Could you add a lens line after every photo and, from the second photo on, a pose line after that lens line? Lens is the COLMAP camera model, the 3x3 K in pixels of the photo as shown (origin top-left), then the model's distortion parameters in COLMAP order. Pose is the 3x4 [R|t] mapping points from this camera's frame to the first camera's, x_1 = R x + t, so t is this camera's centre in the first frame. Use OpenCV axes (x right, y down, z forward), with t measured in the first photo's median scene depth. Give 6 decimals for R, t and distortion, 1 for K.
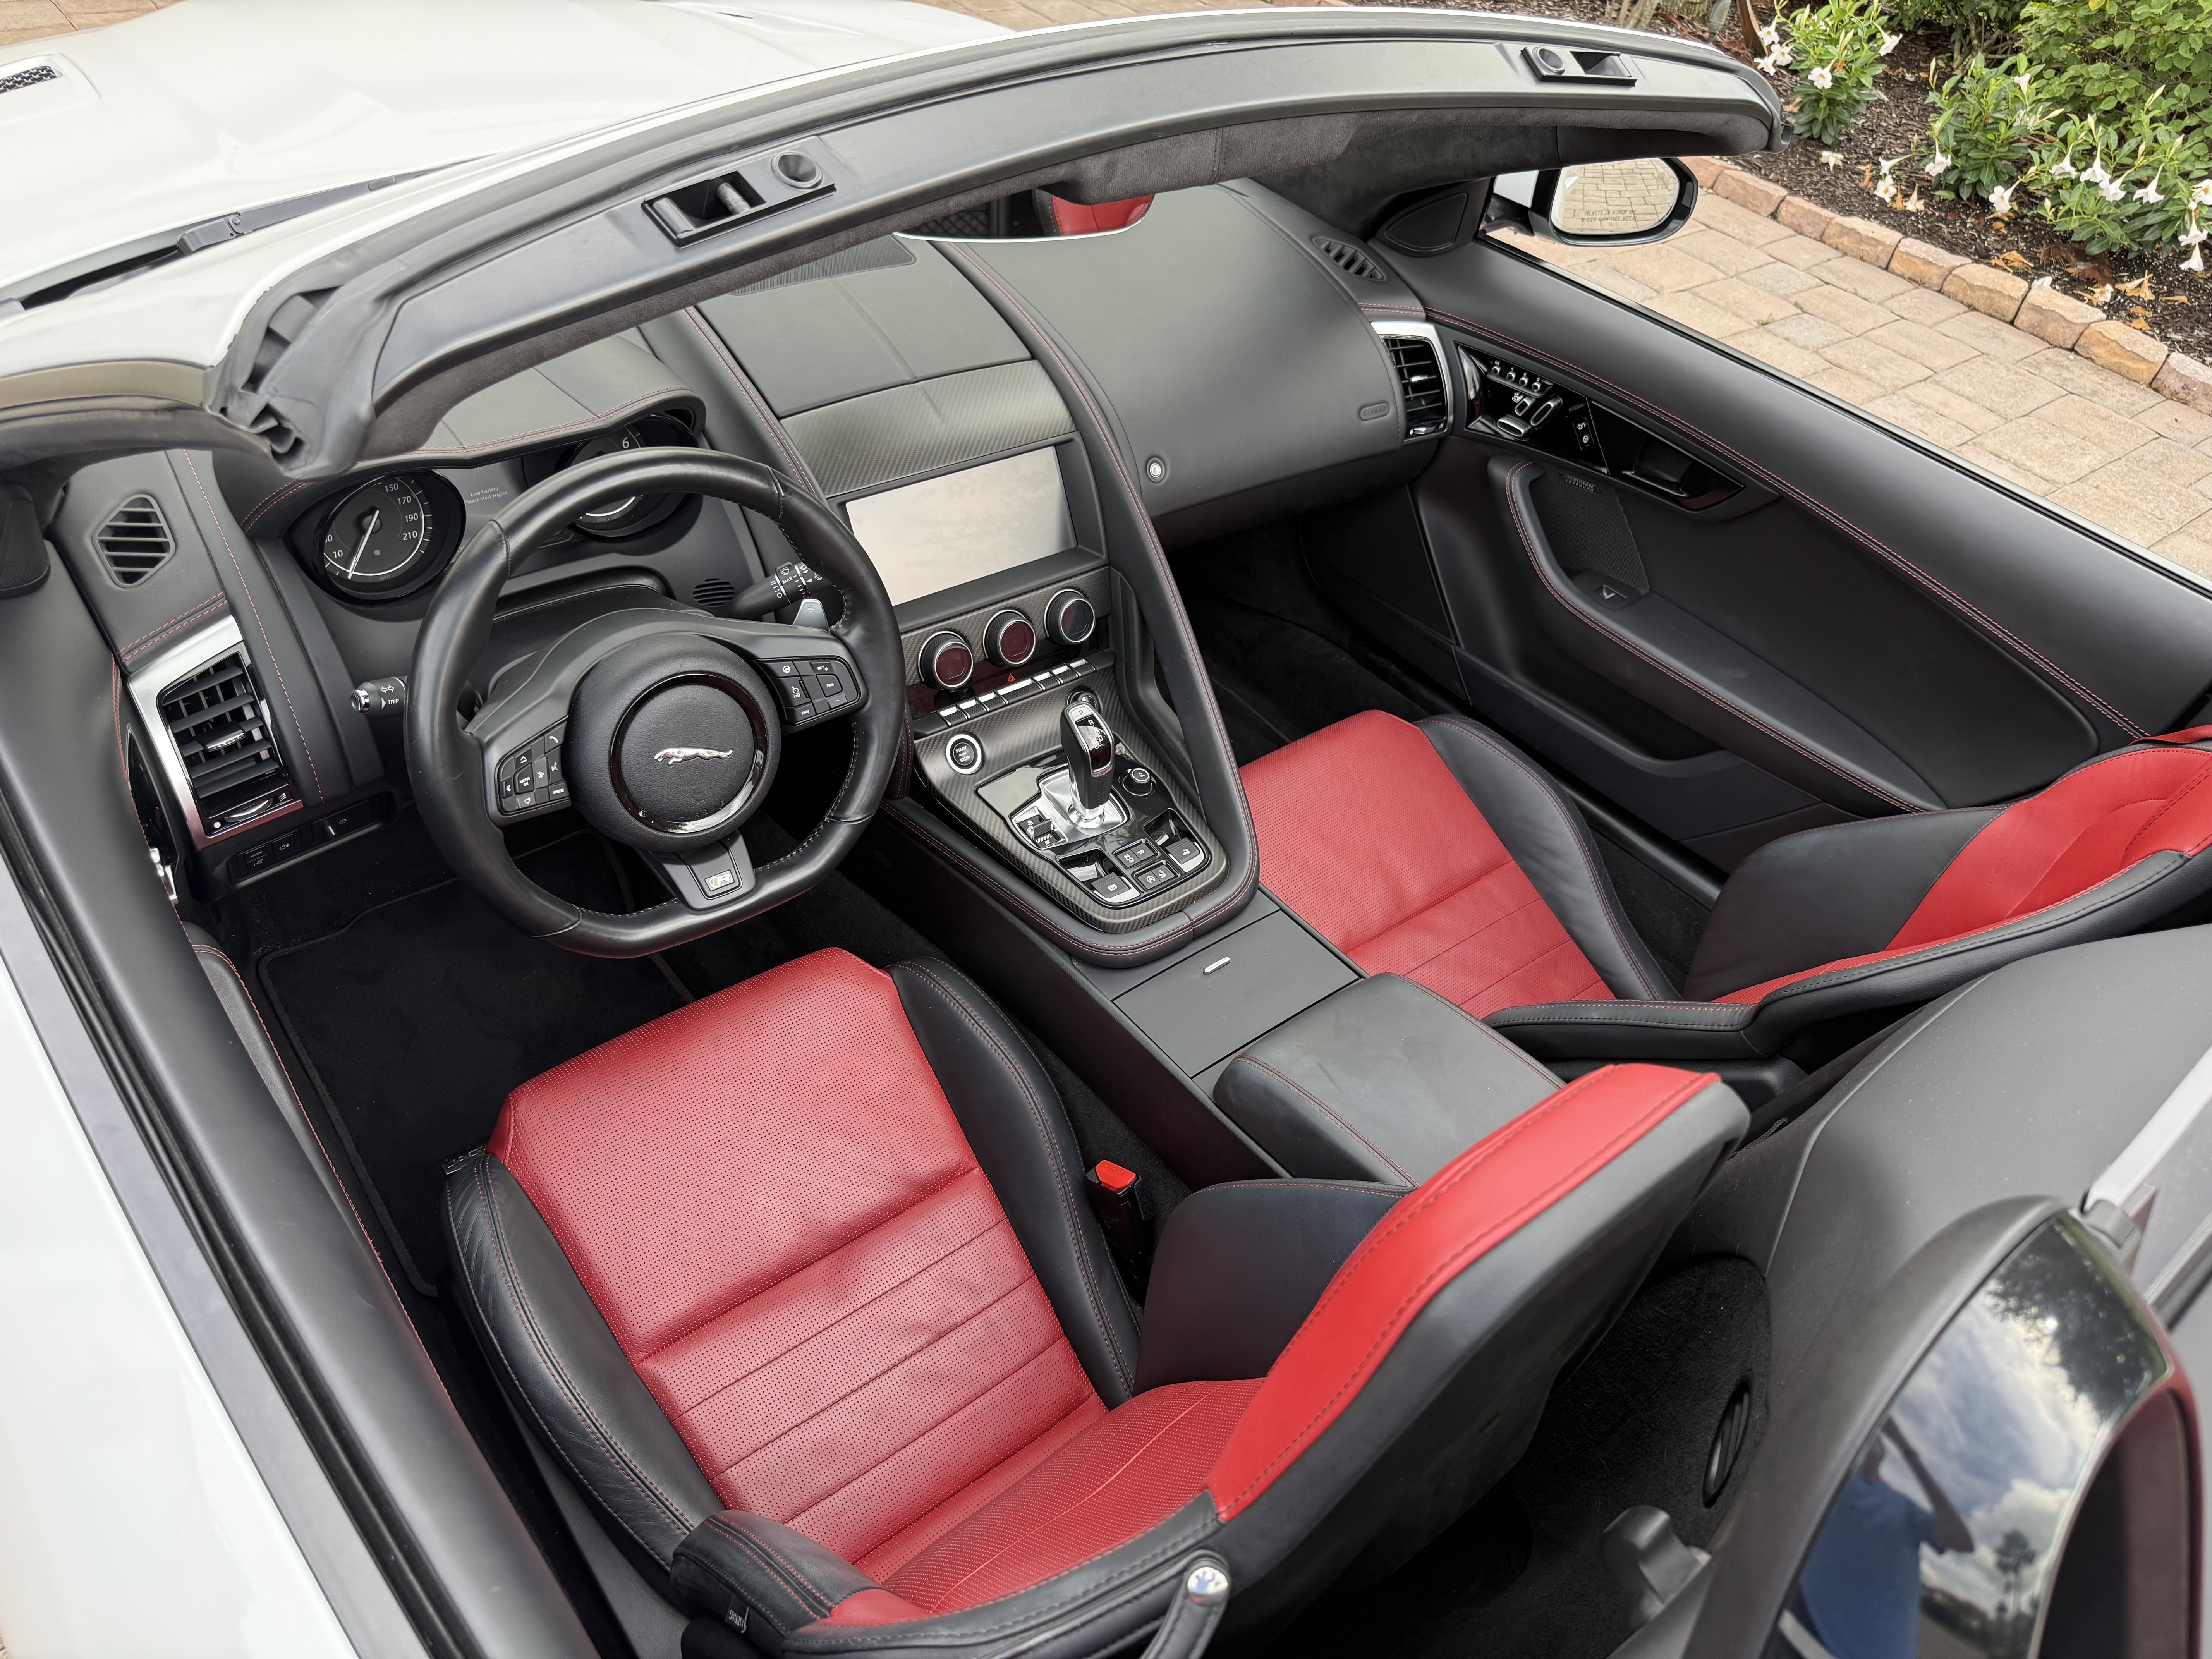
lens RADIAL K [[1572.4, 0, 1108.6], [0, 1572.4, 817.6], [0, 0, 1]] dist [0.106056, -0.206111]
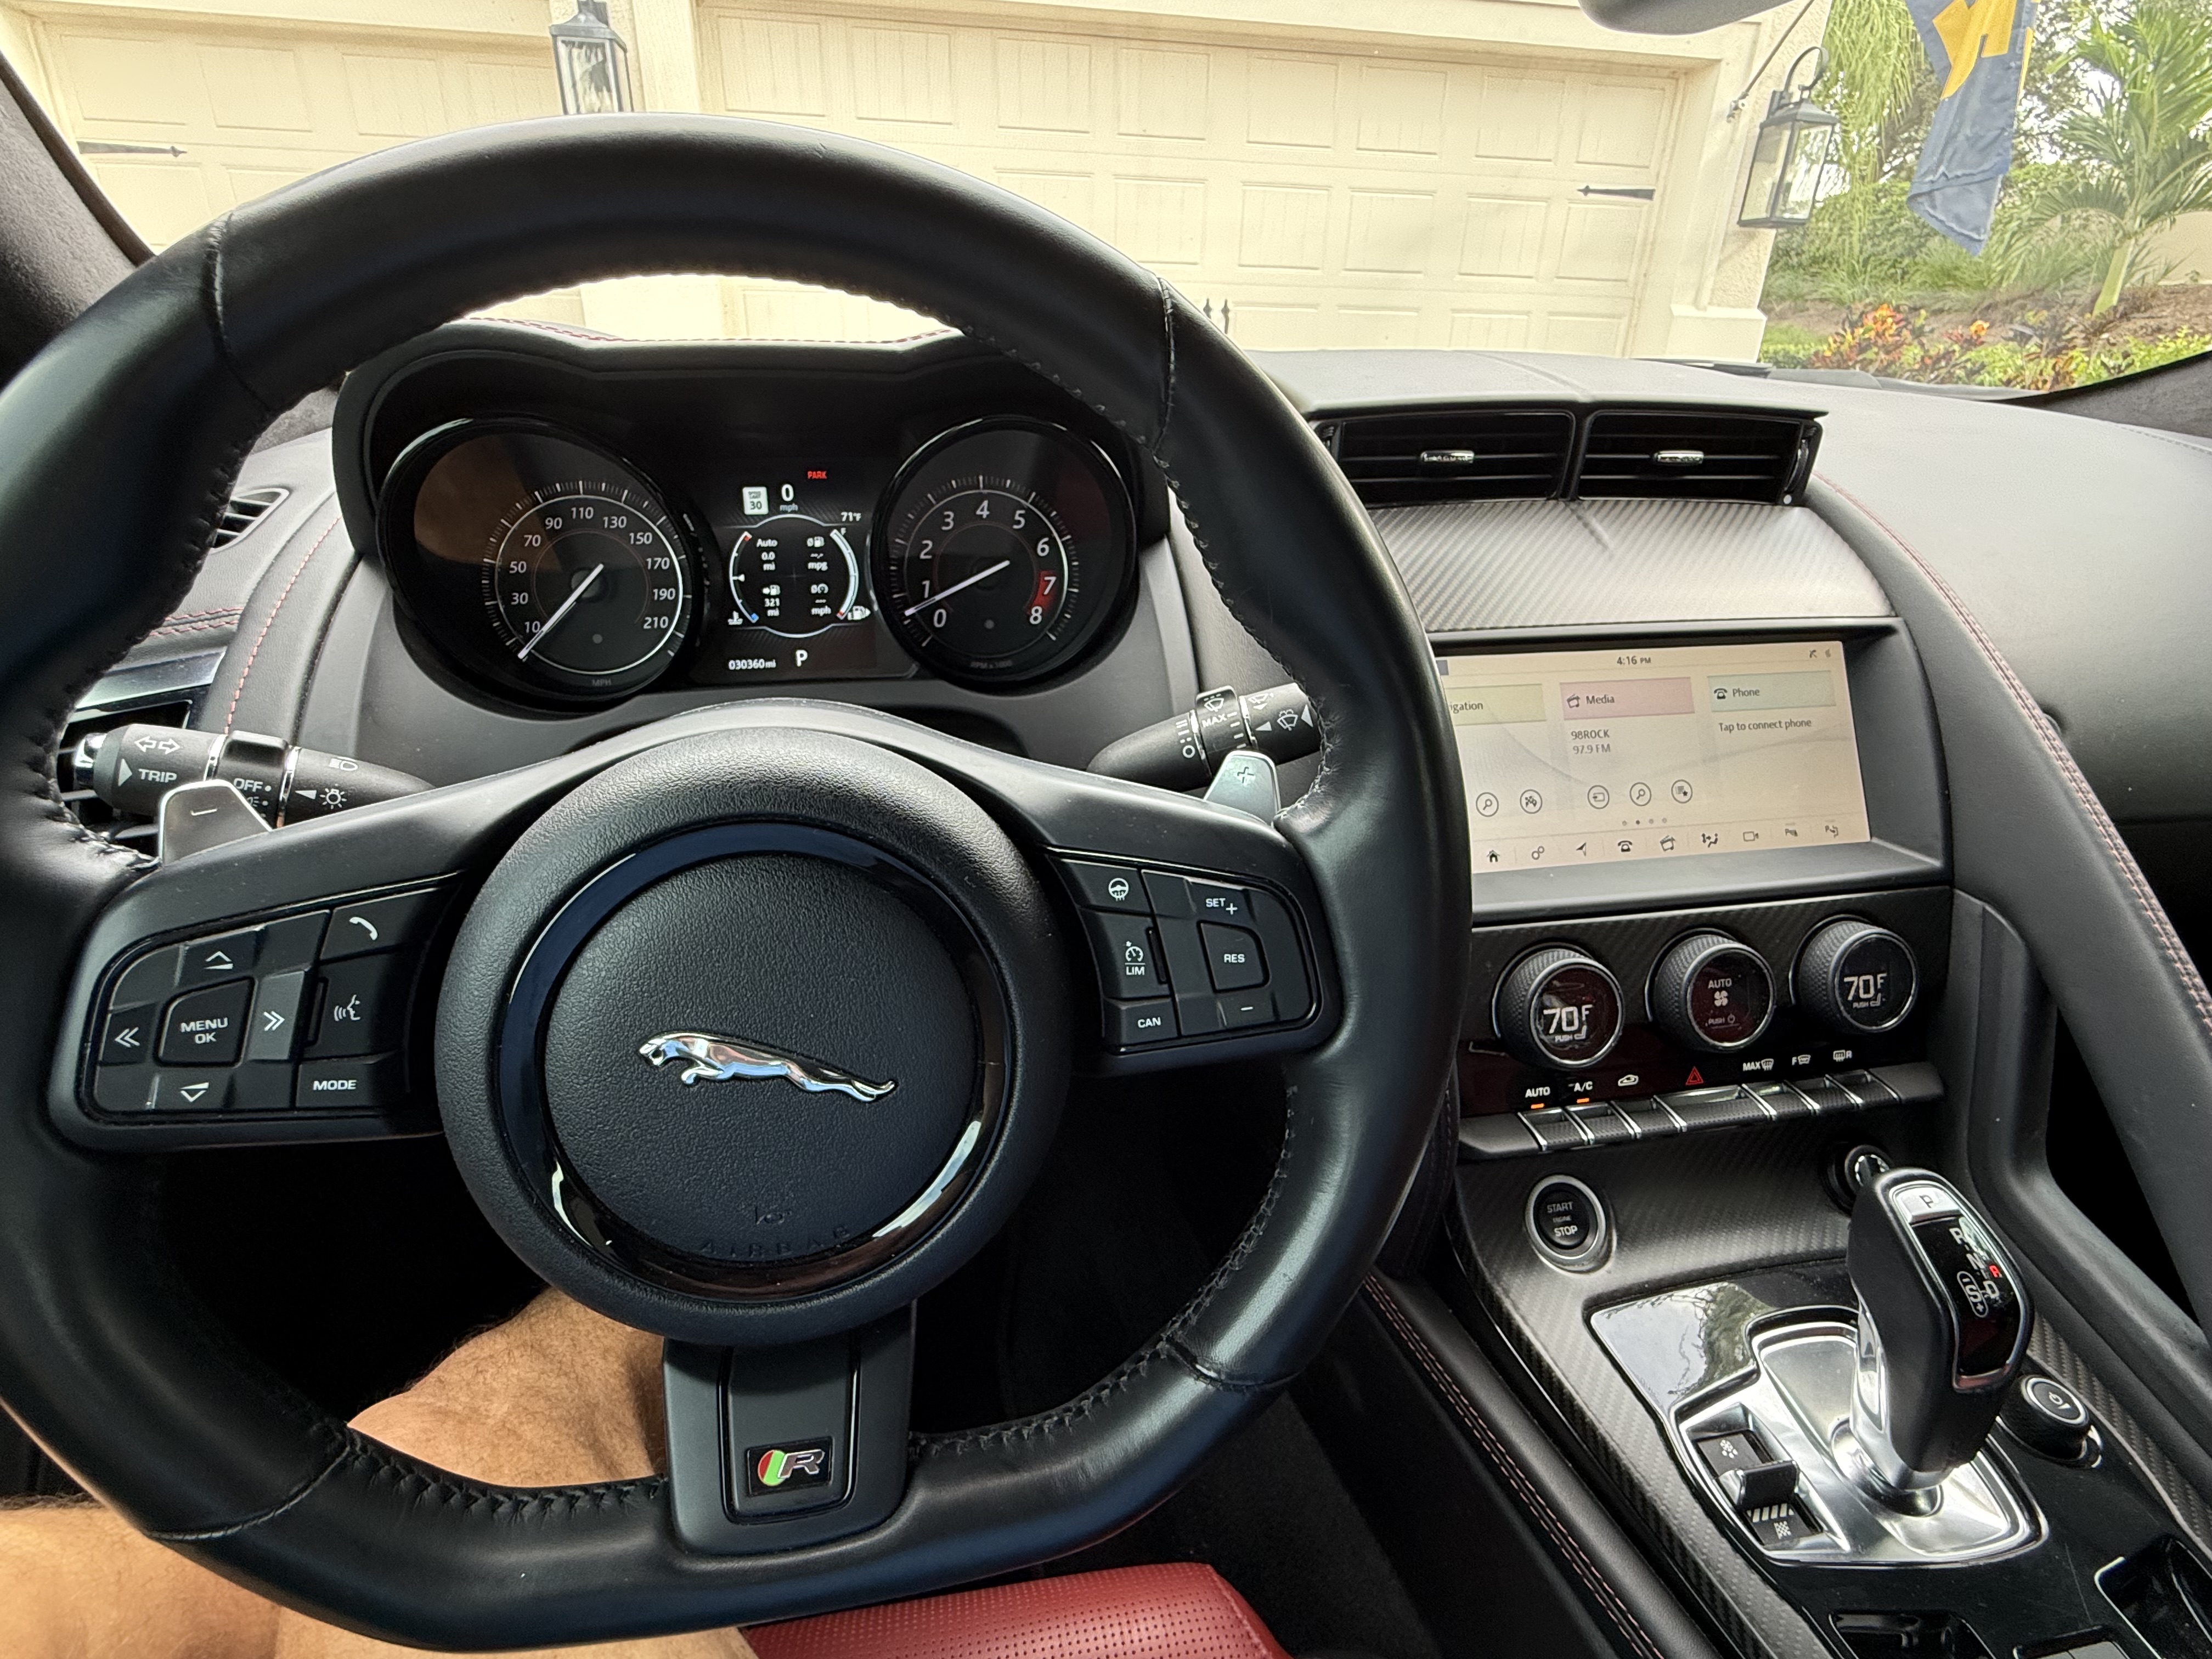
lens RADIAL K [[1089.4, 0, 1087.4], [0, 1089.4, 829.8], [0, 0, 1]] dist [0.006125, 0.000728]
pose [[0.878995, 0.112669, -0.463328, -0.067631], [-0.243802, 0.941262, -0.233635, -0.032691], [0.409790, 0.318325, 0.854834, 0.535685]]
